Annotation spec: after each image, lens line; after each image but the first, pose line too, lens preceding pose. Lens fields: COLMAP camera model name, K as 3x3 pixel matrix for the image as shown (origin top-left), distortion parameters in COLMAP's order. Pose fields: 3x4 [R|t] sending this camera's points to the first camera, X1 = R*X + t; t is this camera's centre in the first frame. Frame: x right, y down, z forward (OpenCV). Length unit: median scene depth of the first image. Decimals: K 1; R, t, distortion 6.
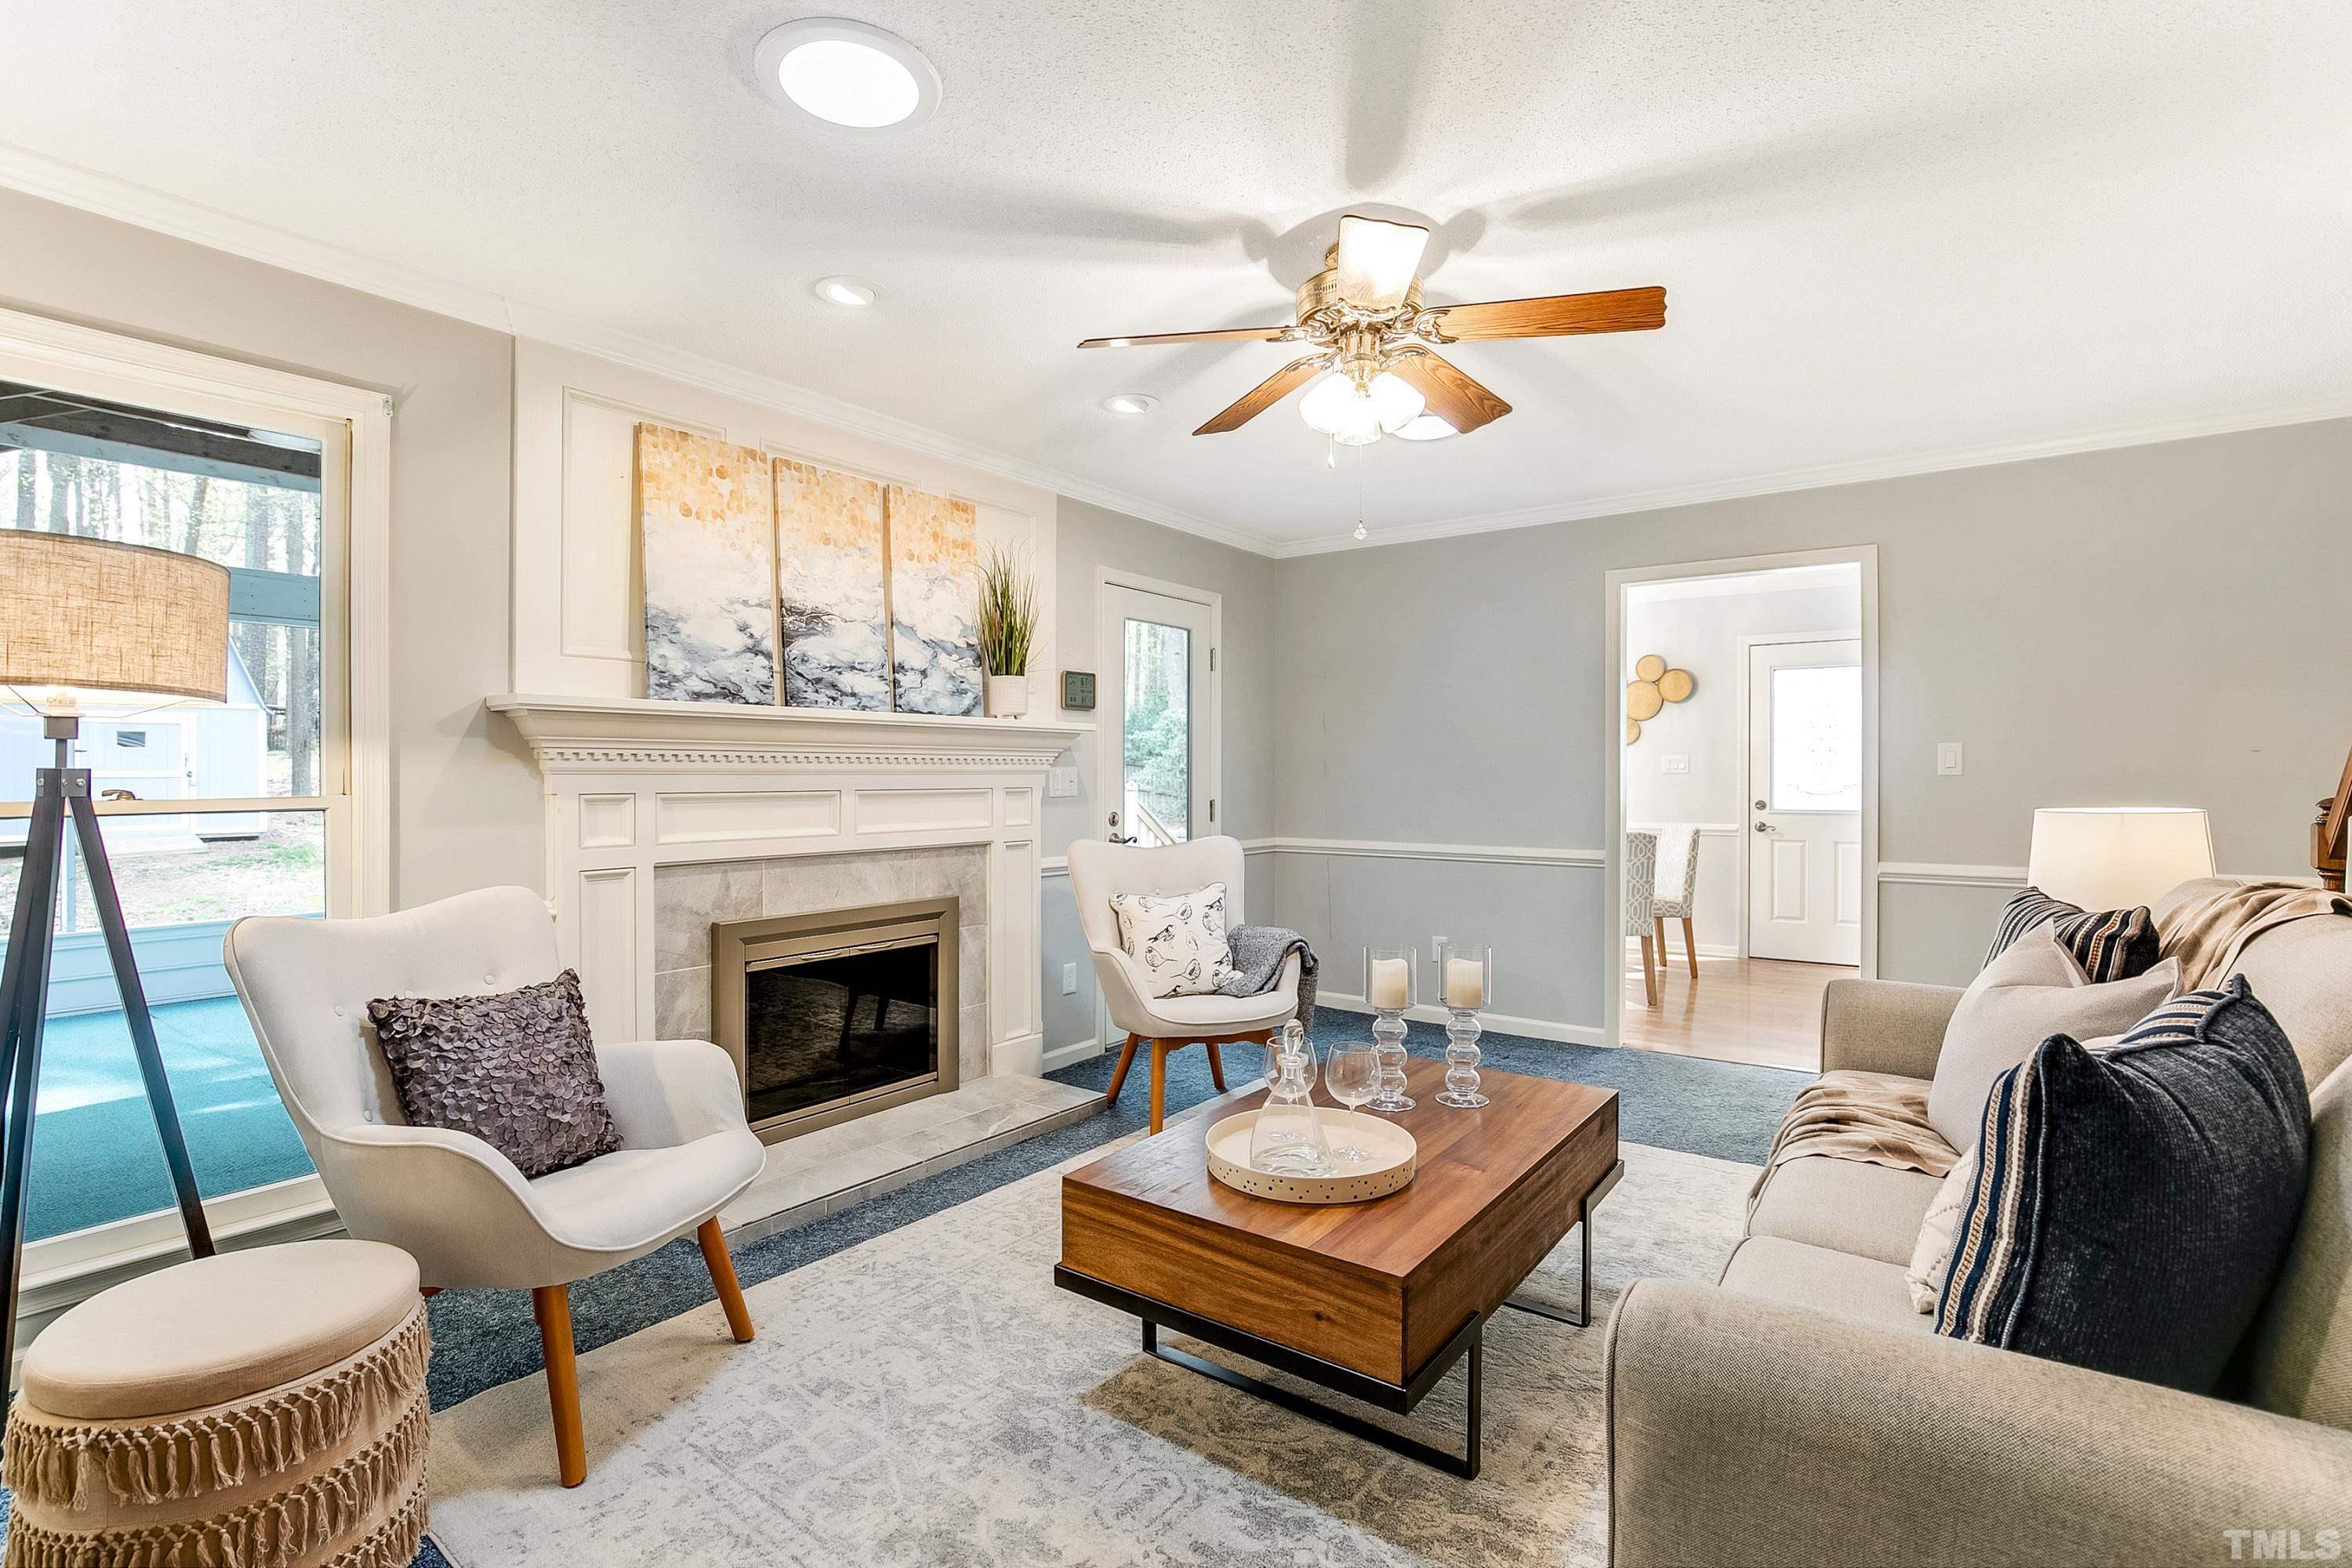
lens RADIAL K [[1086.8, 0, 1179.1], [0, 1086.8, 774.5], [0, 0, 1]] dist [-0.004859, 0.000093]
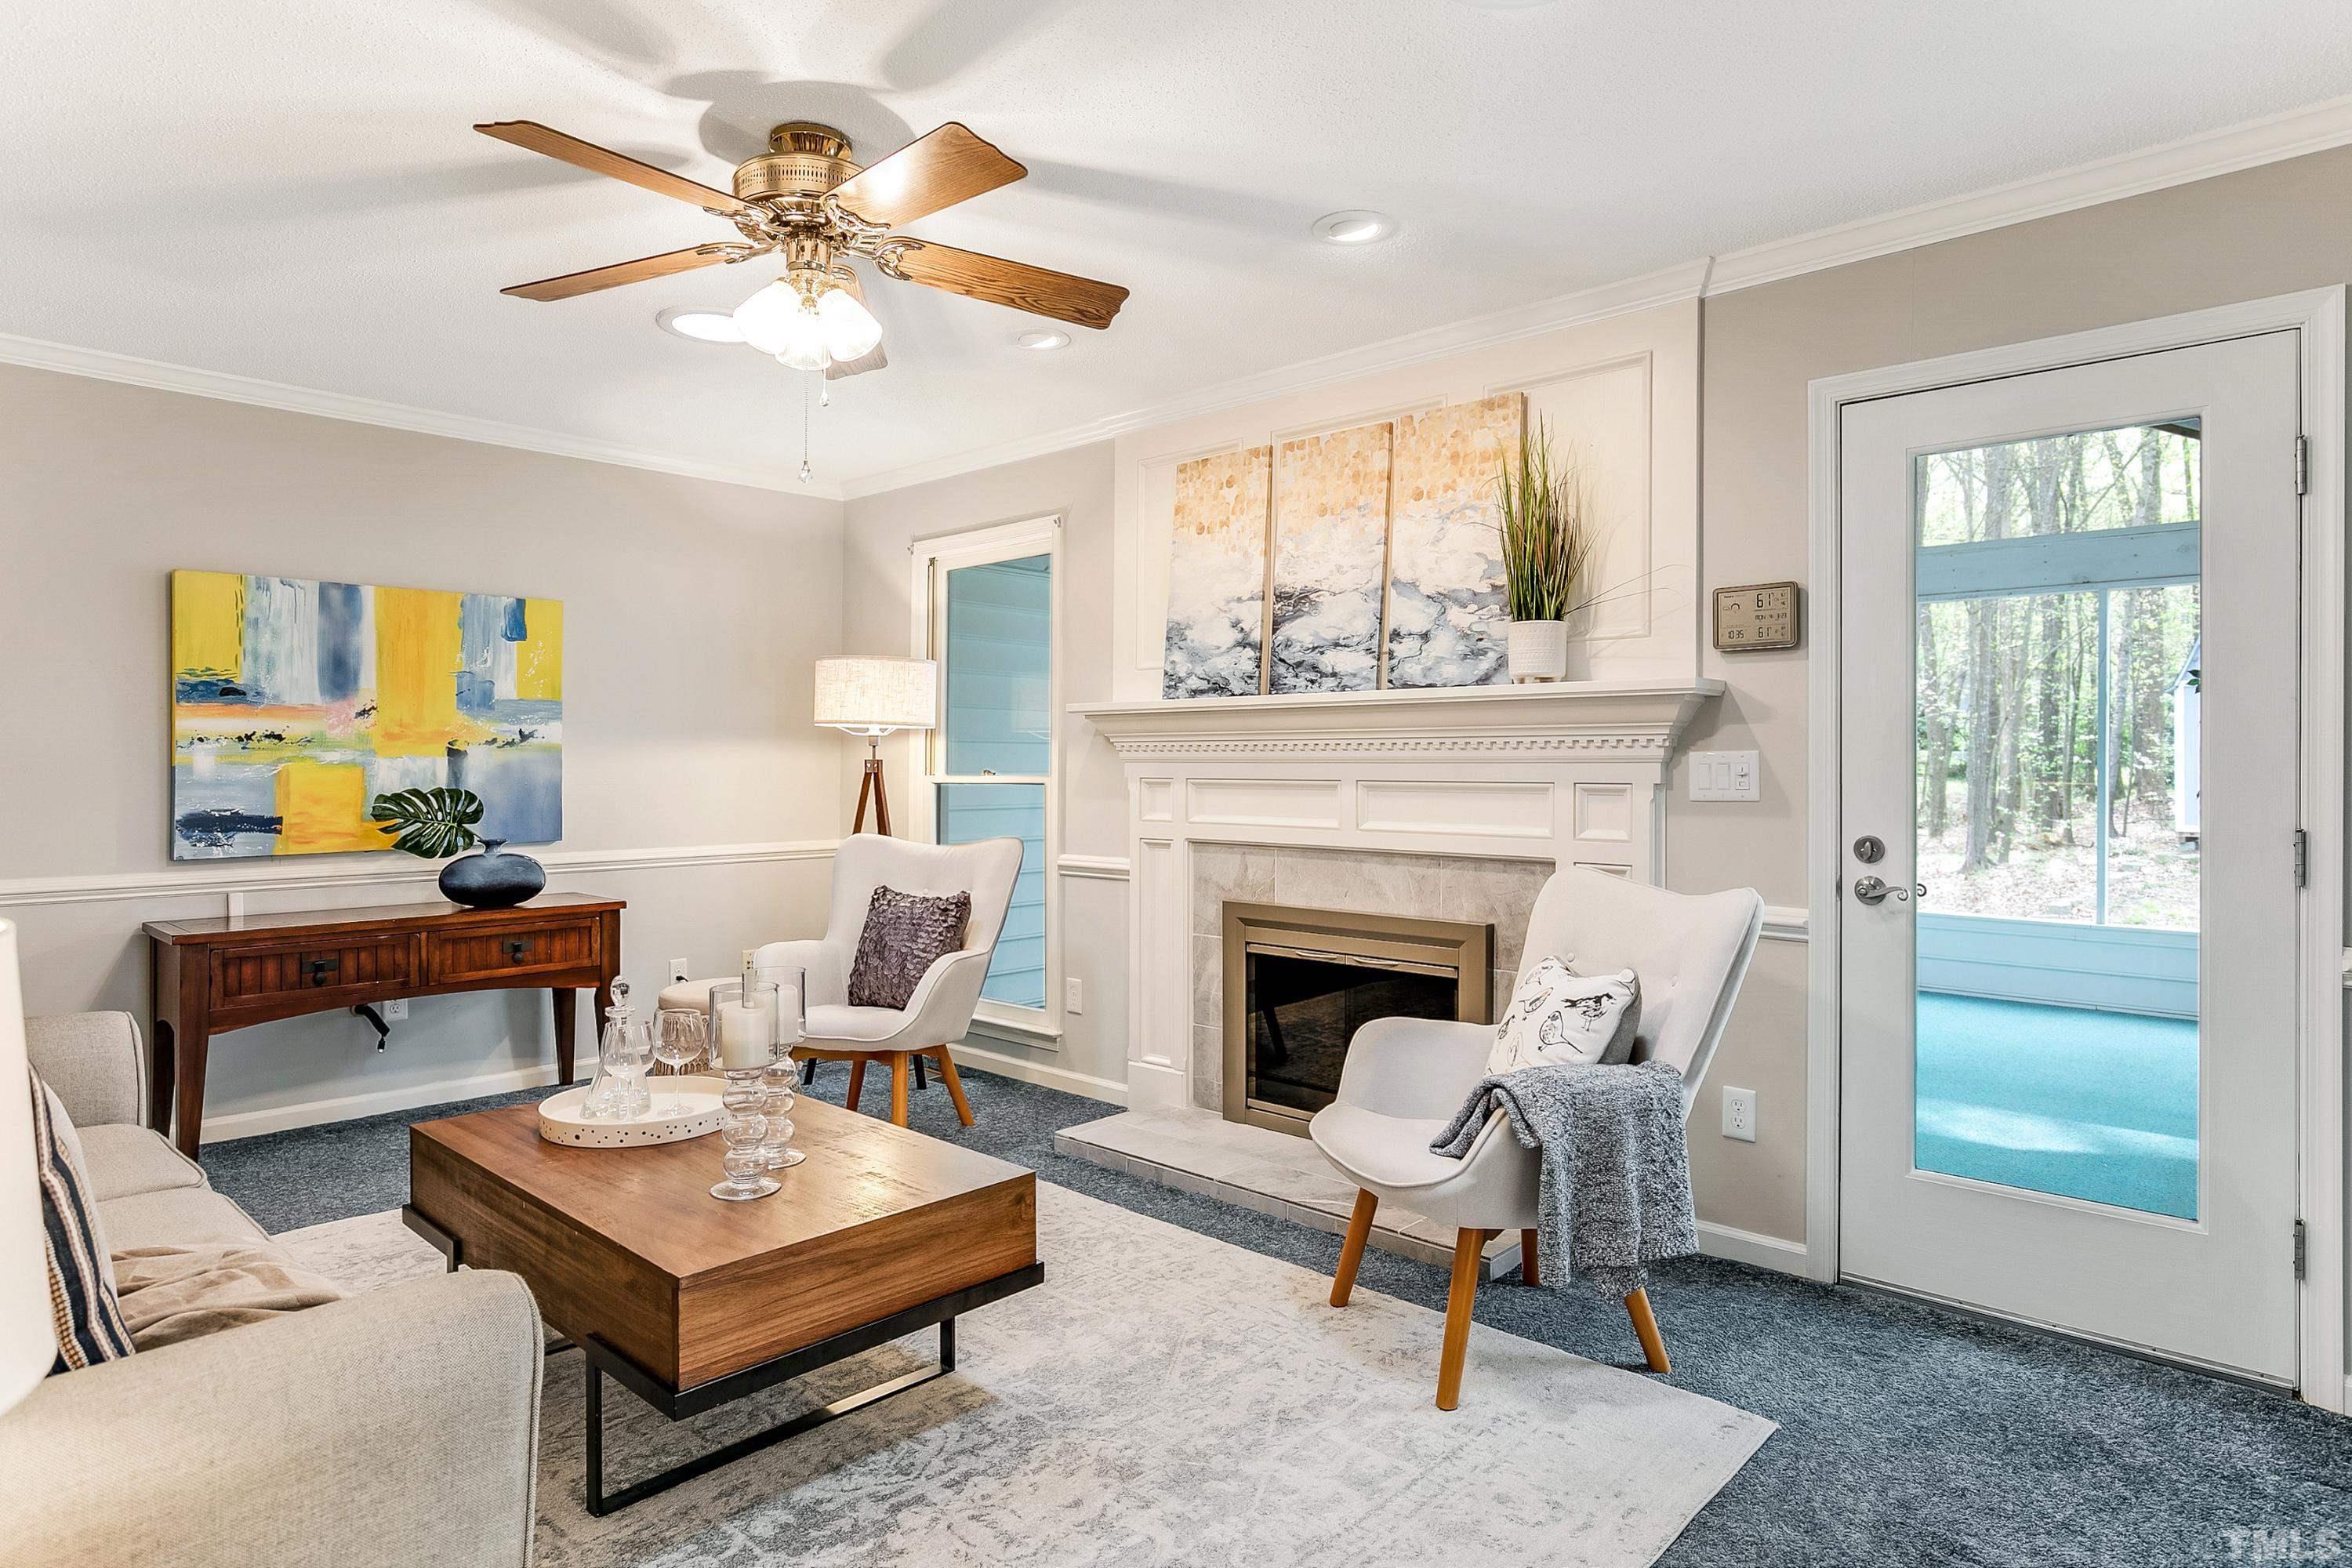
lens RADIAL K [[1331.2, 0, 1172.3], [0, 1331.2, 778.4], [0, 0, 1]] dist [-0.035302, -0.001489]
pose [[-0.104137, 0.008685, -0.994525, 0.839247], [-0.002104, 0.999958, 0.008953, 0.003457], [0.994561, 0.003024, -0.104114, 1.009163]]
